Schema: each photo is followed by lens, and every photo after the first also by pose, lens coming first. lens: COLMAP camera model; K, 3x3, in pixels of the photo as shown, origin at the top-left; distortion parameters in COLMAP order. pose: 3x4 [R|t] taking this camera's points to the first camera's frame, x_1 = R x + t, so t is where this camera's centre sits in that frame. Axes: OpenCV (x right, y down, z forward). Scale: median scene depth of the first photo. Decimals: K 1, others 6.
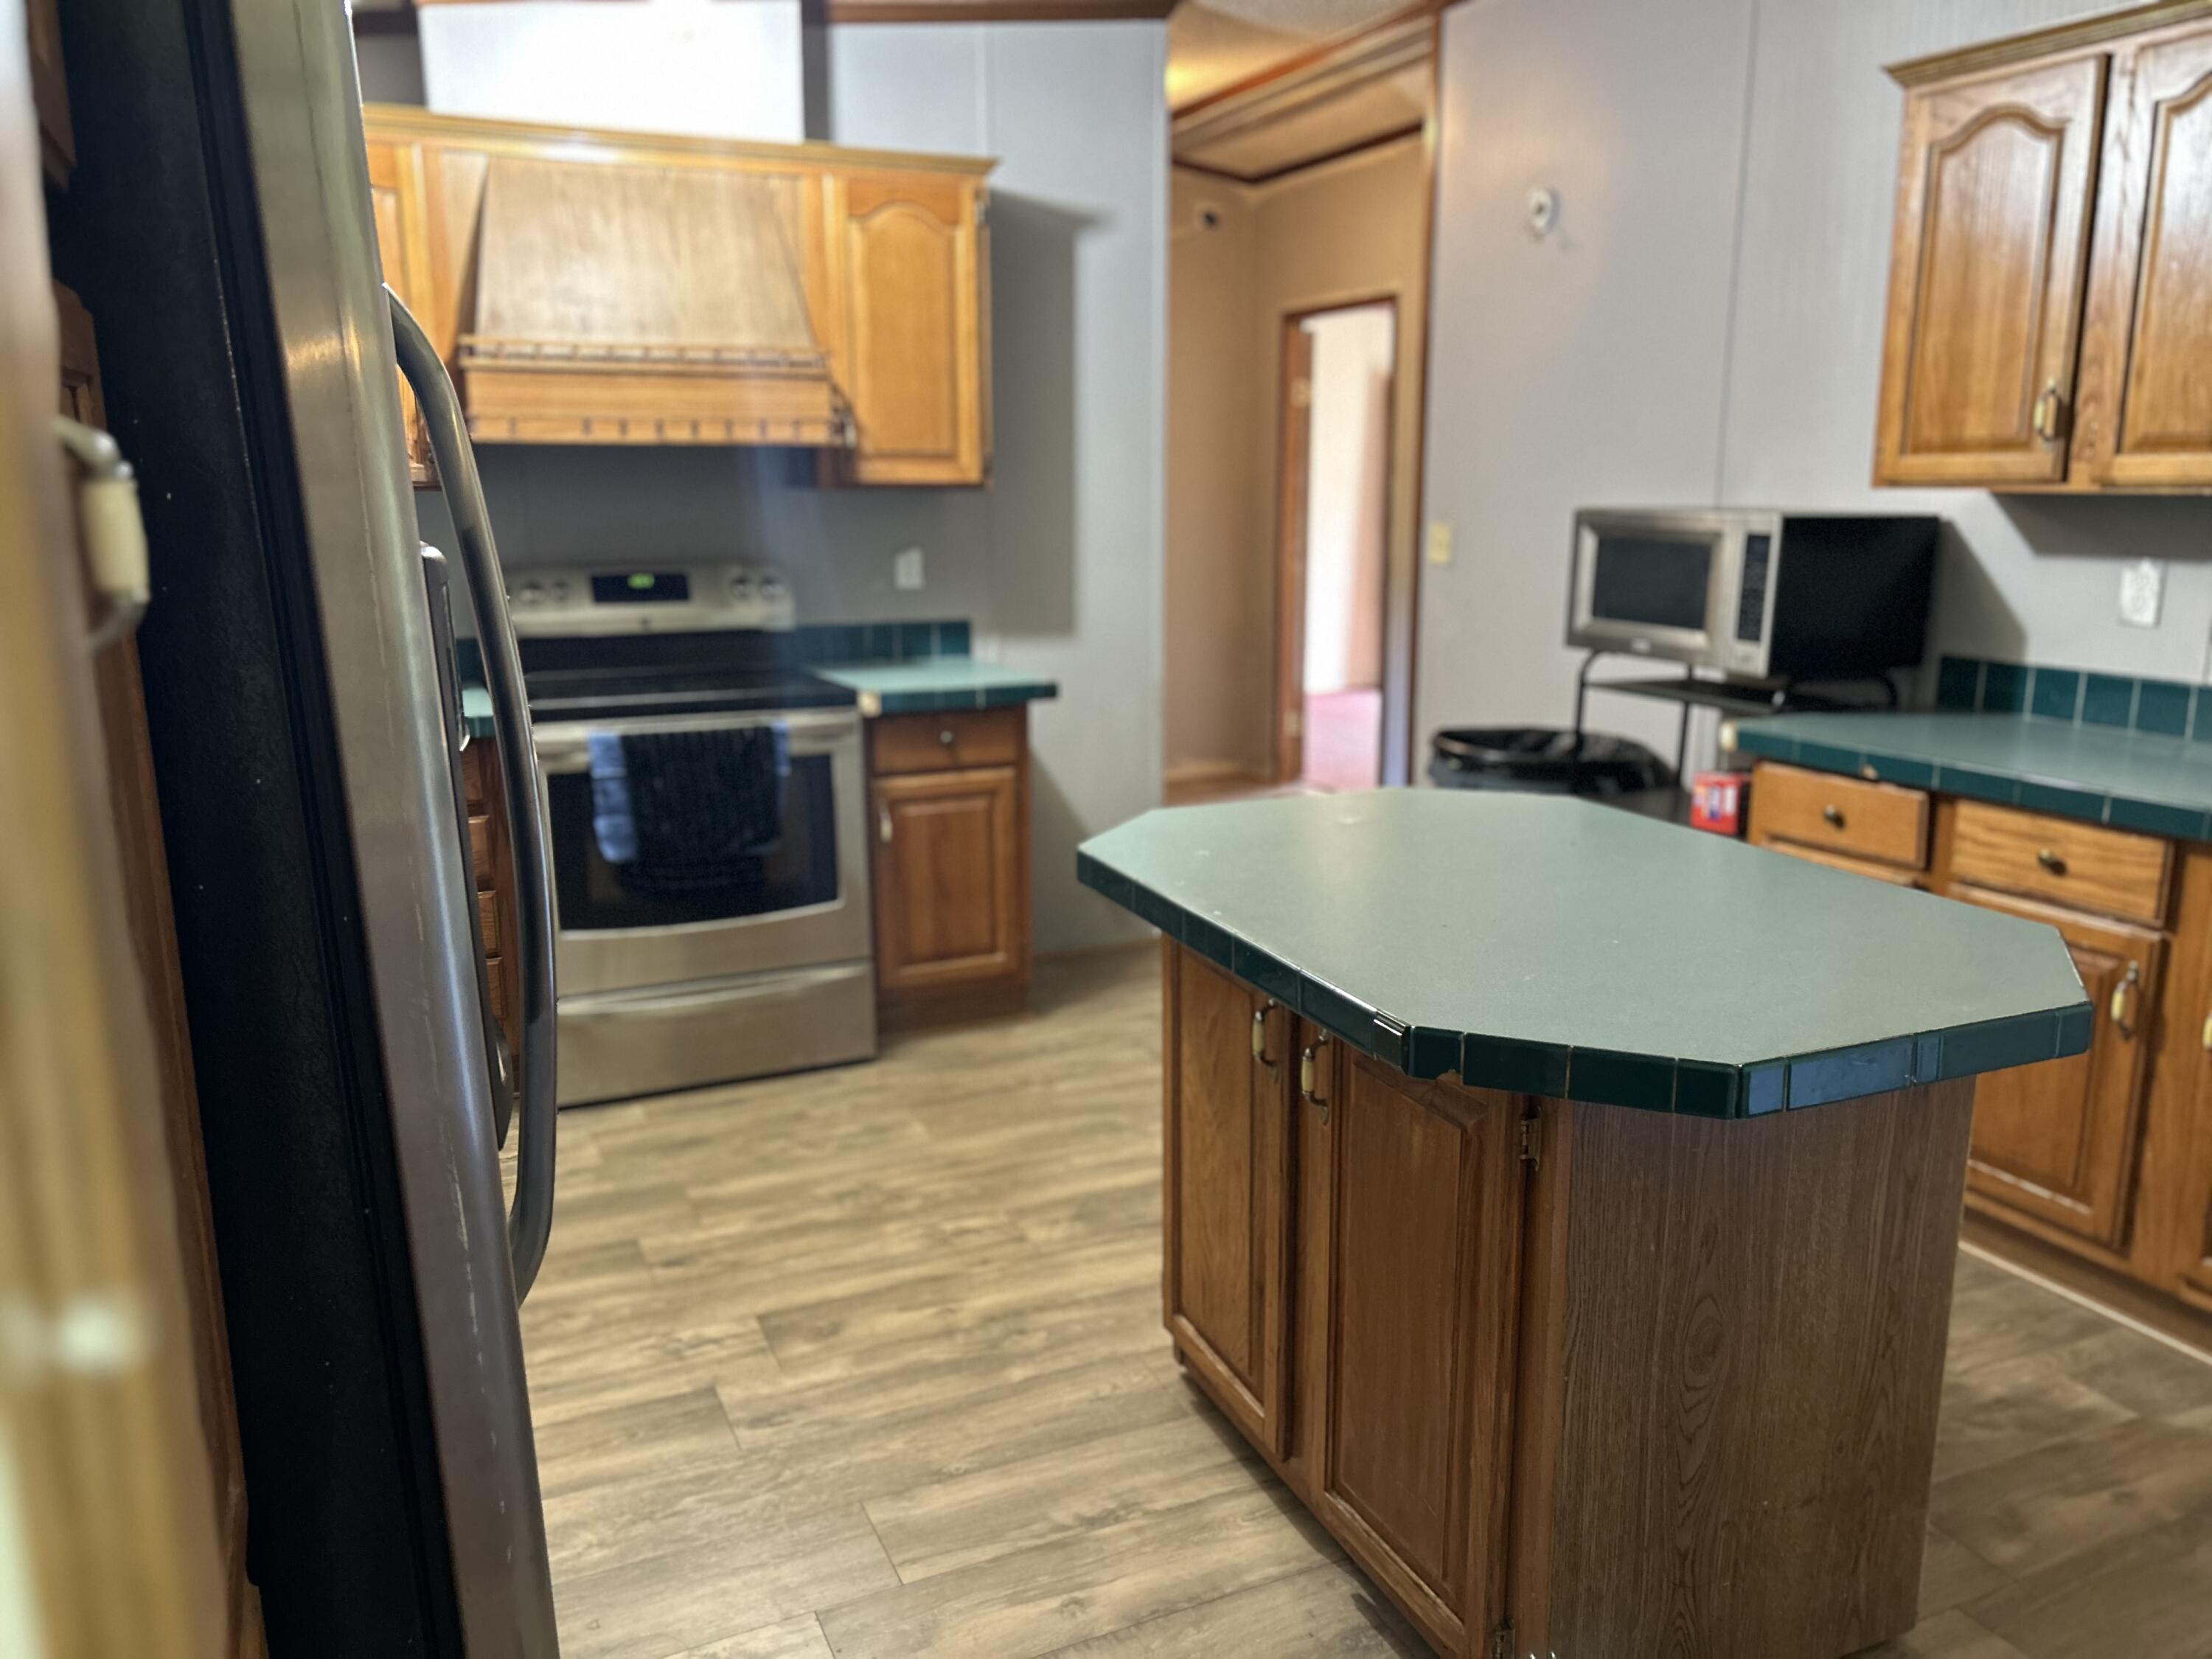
lens RADIAL K [[1645.9, 0, 1111.7], [0, 1645.9, 848.6], [0, 0, 1]] dist [0.040440, -0.036478]
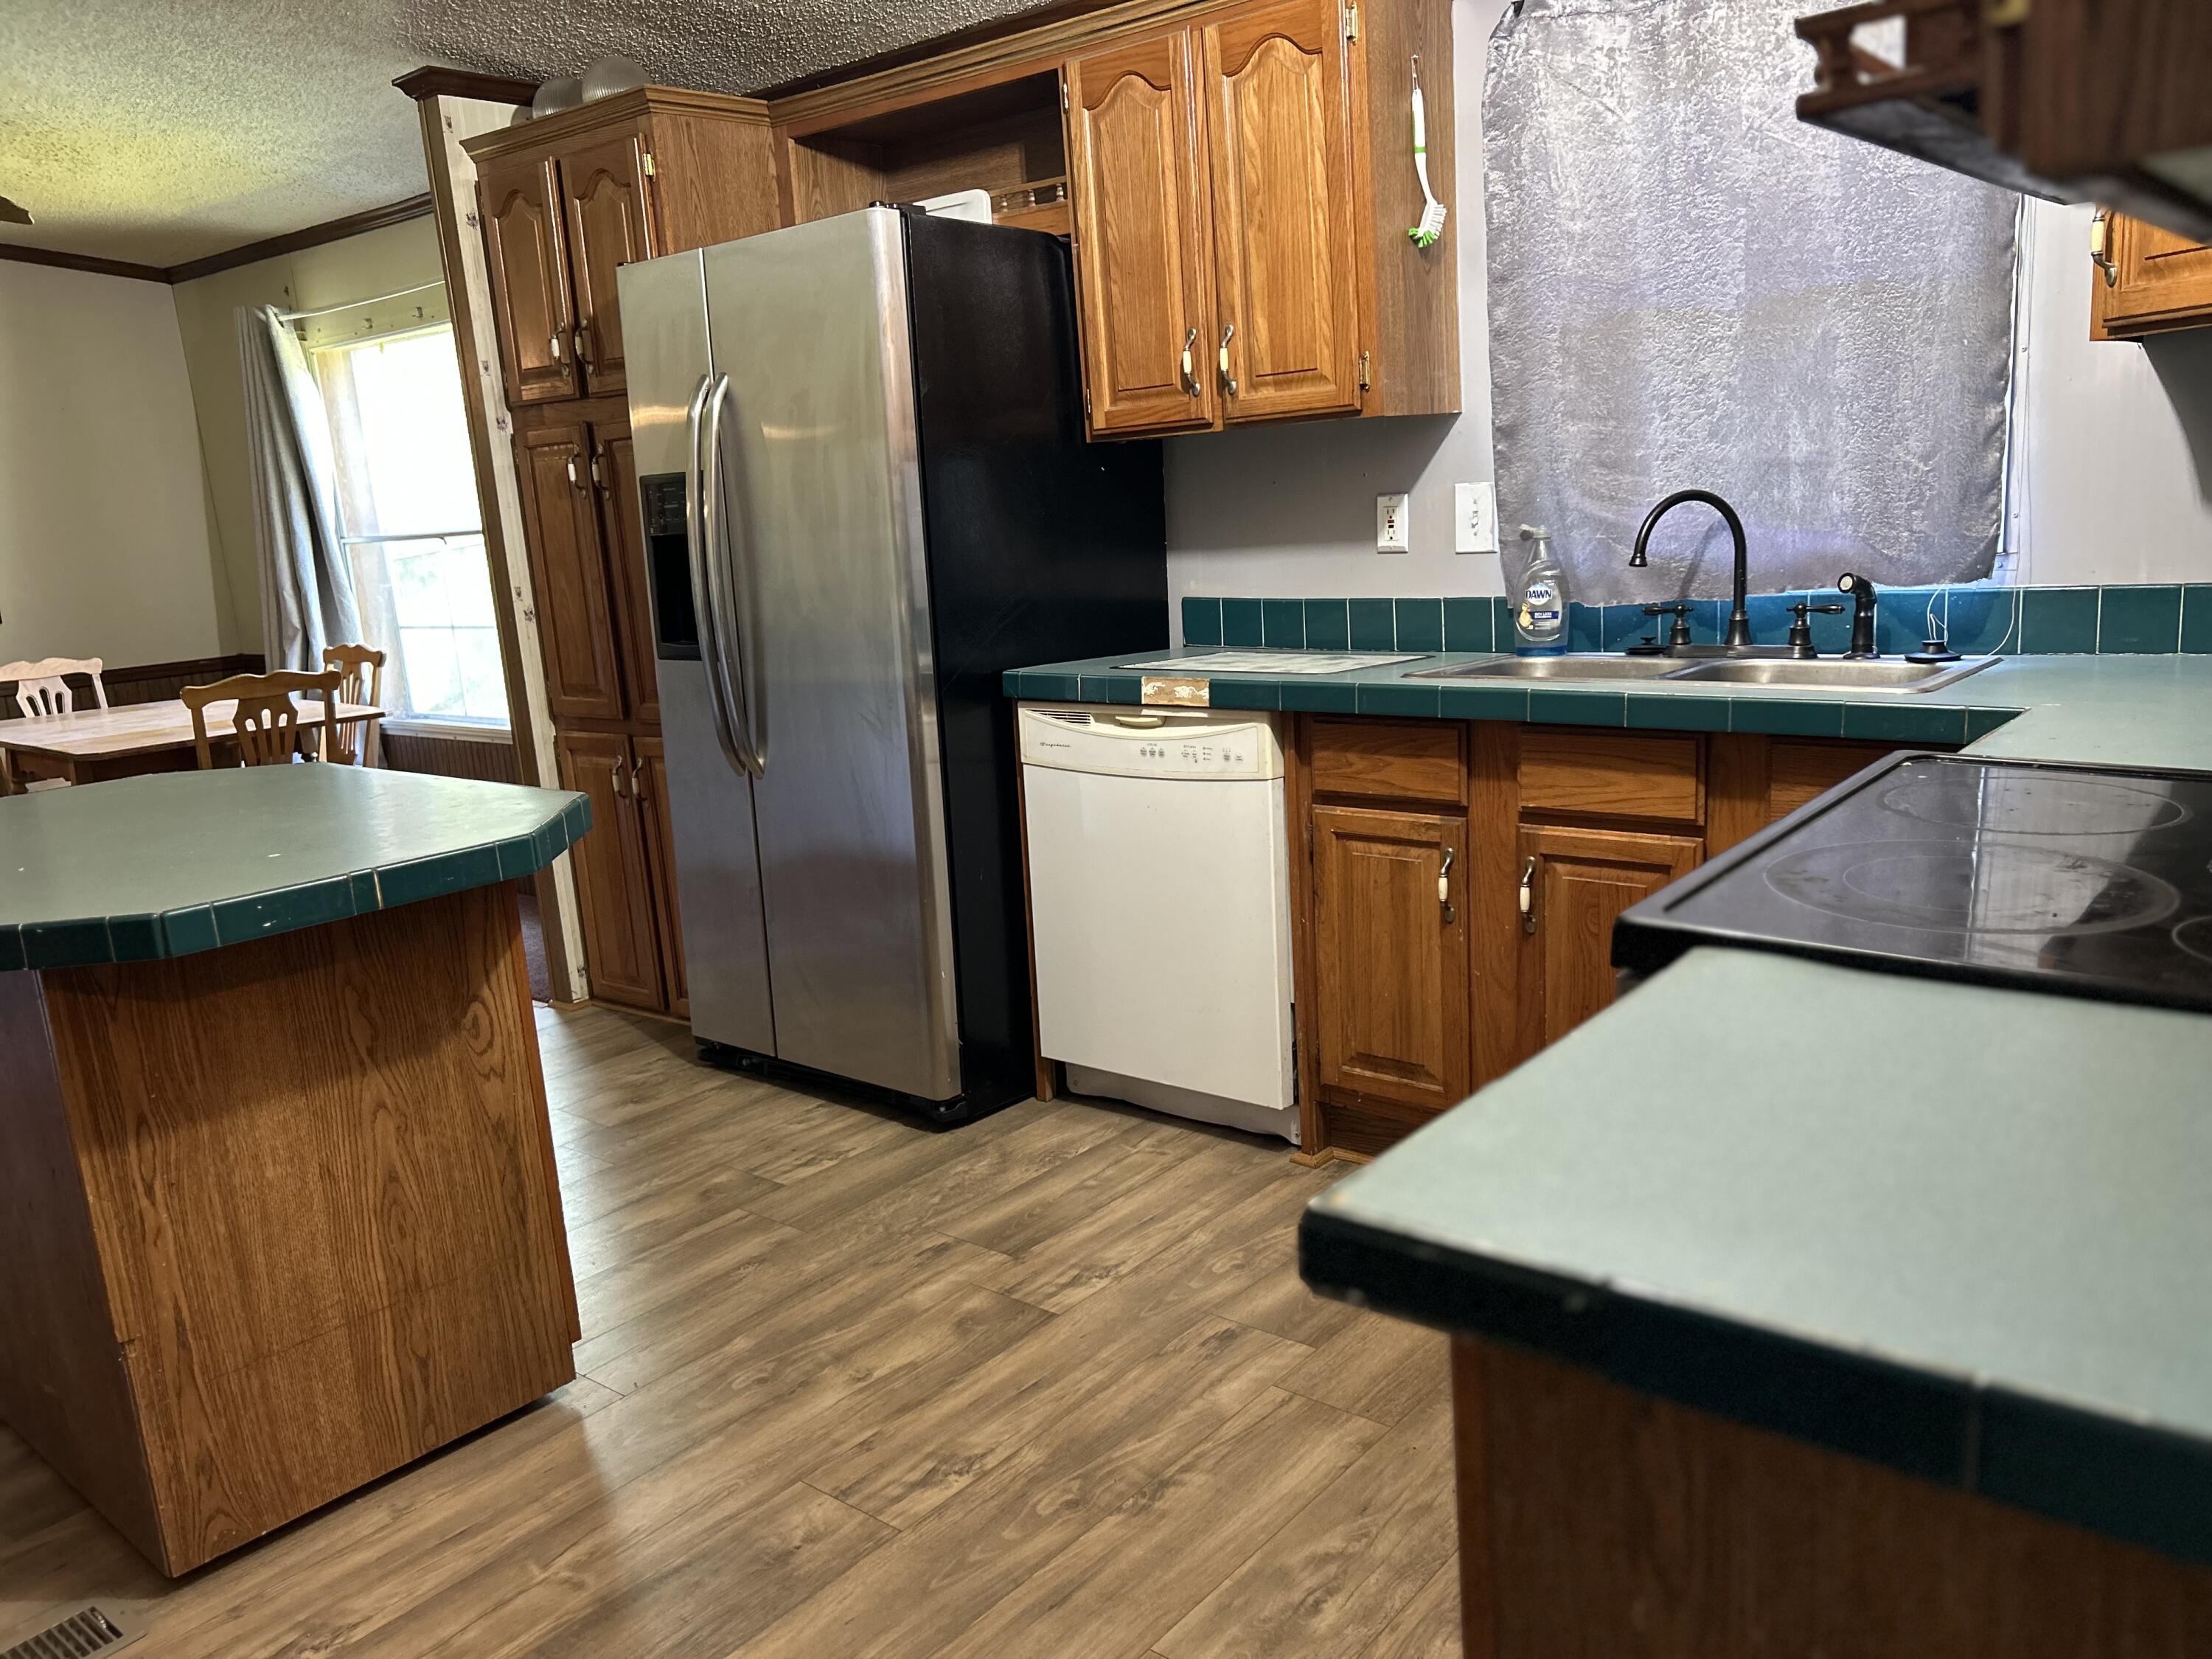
lens RADIAL K [[1645.9, 0, 1111.7], [0, 1645.9, 848.6], [0, 0, 1]] dist [0.040440, -0.036478]
pose [[-0.895132, 0.159474, -0.416301, 0.076214], [-0.027969, 0.911898, 0.409464, -0.253484], [0.444922, 0.378168, -0.811809, 1.262673]]
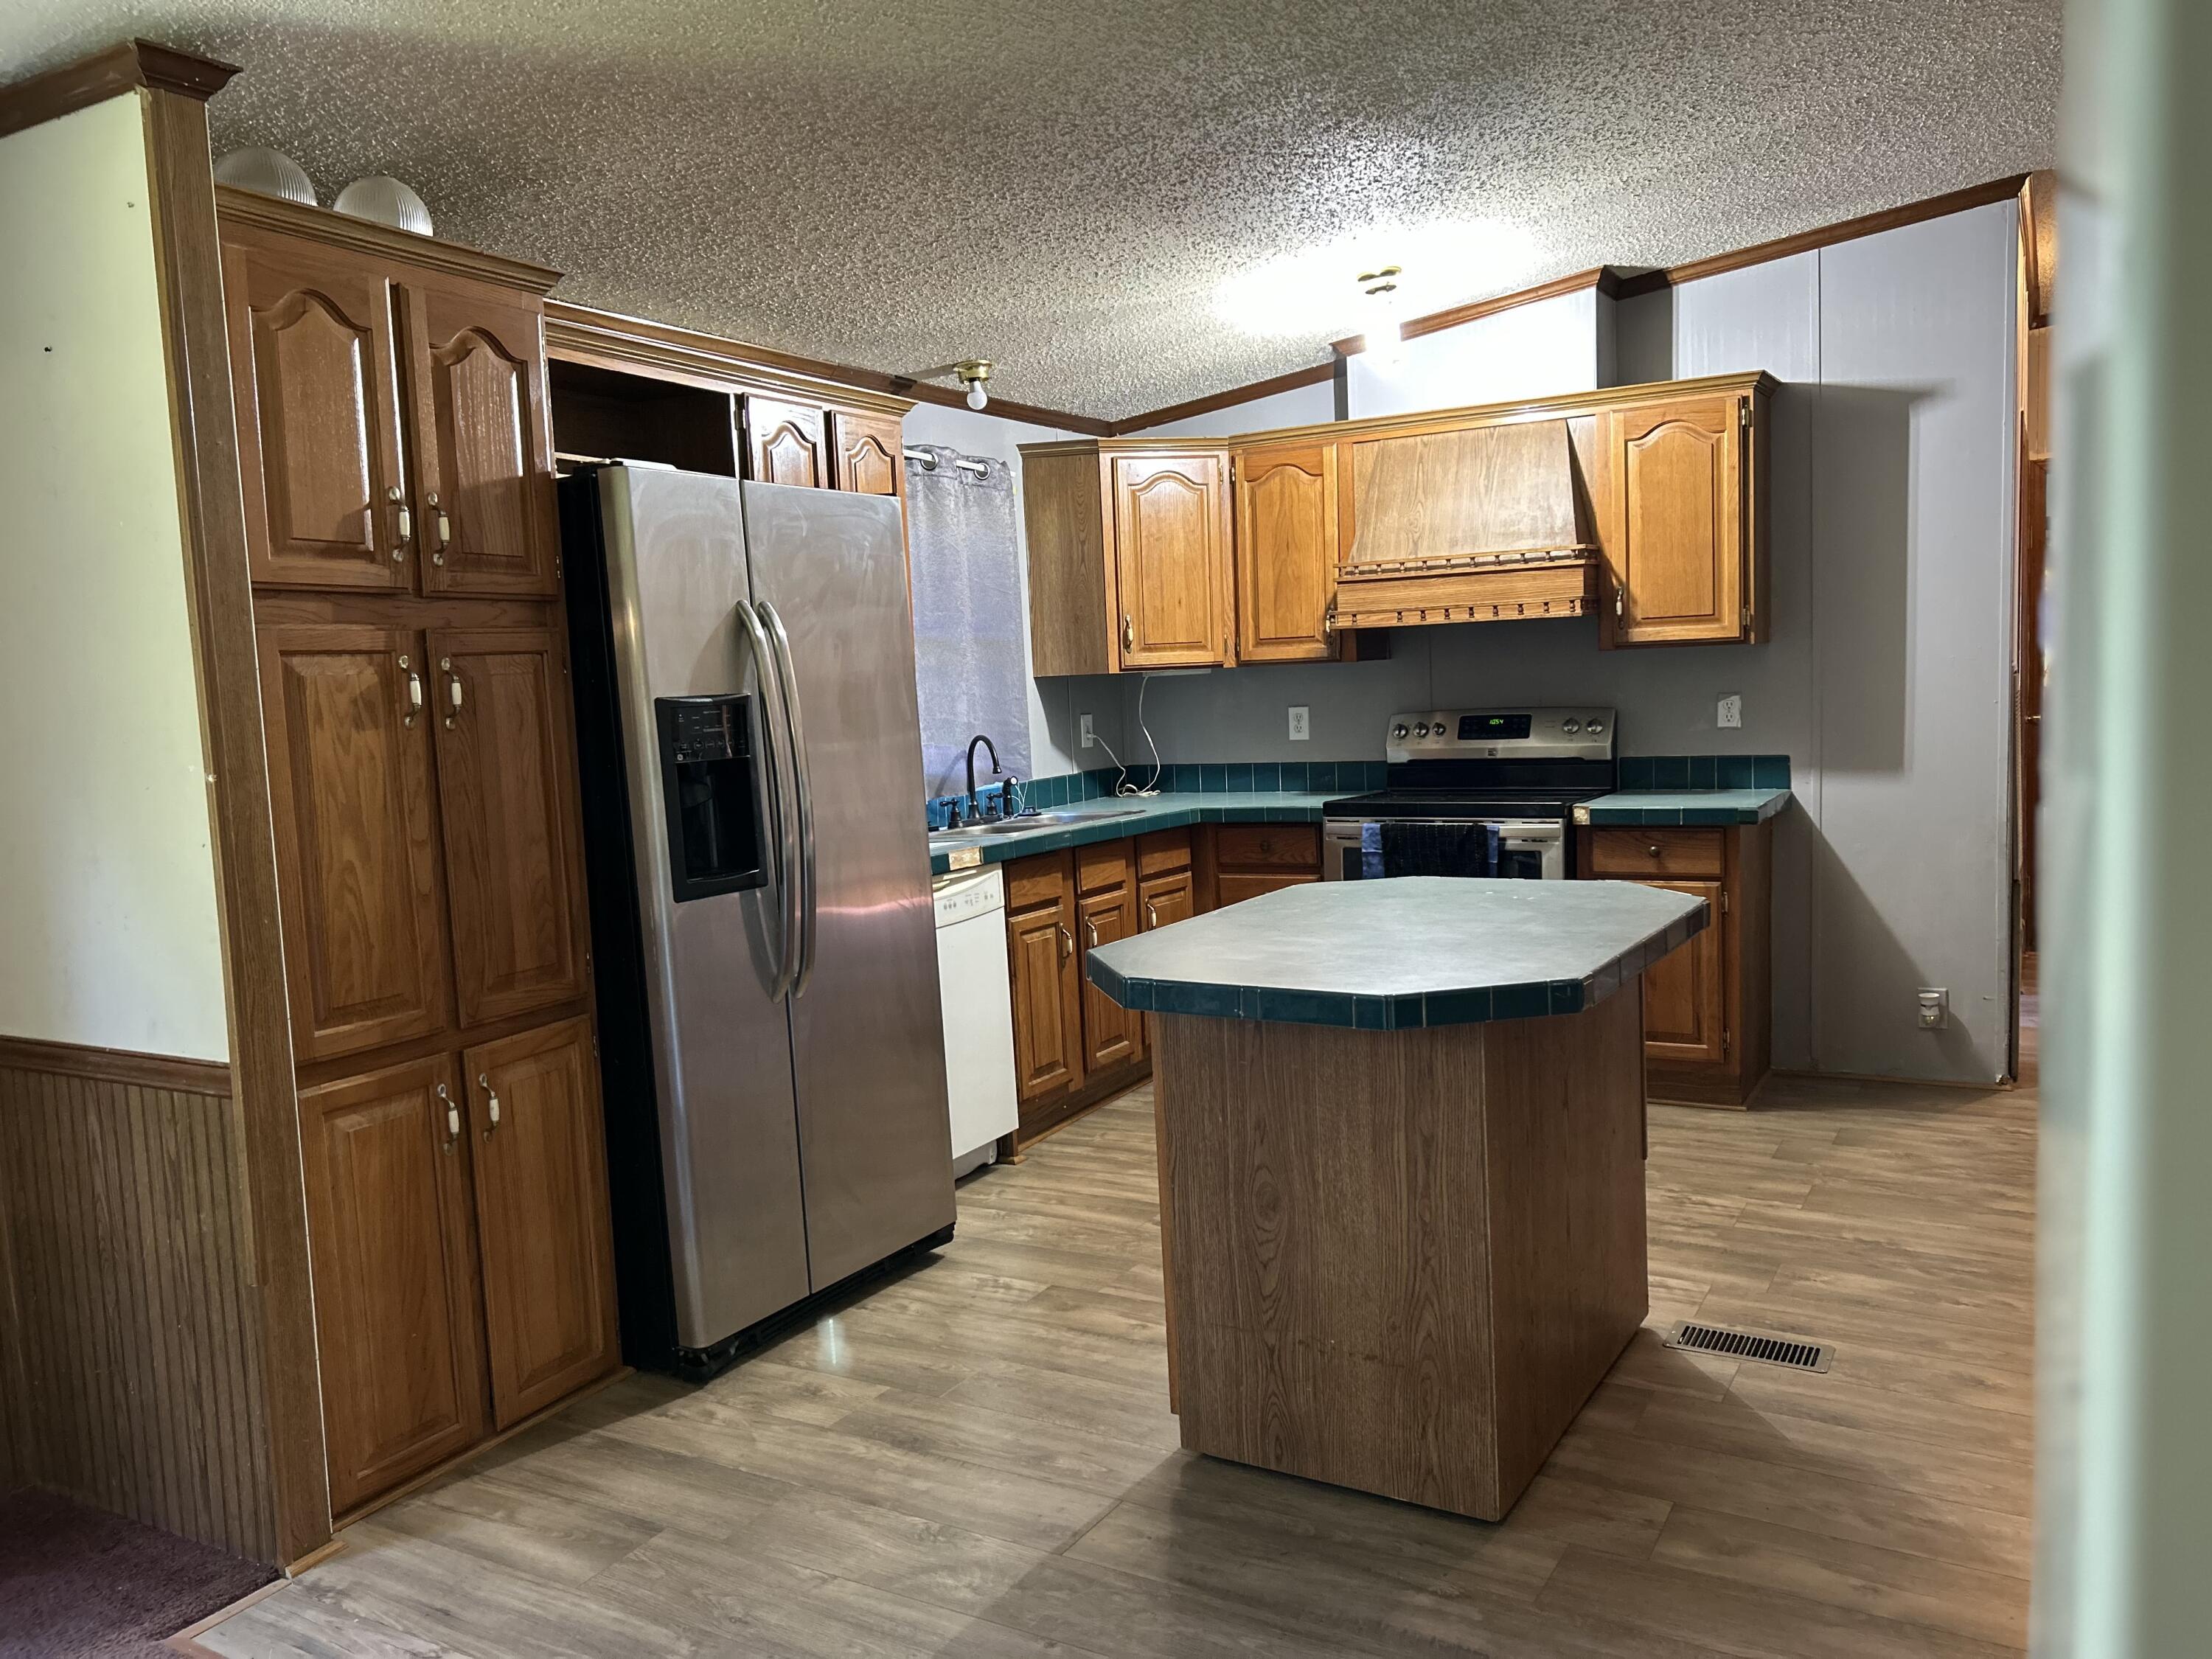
lens RADIAL K [[1645.9, 0, 1111.7], [0, 1645.9, 848.6], [0, 0, 1]] dist [0.040440, -0.036478]
pose [[0.576809, 0.065595, -0.814241, 0.715390], [-0.140682, 0.989854, -0.019917, 0.012677], [0.804674, 0.126037, 0.580185, -0.021364]]
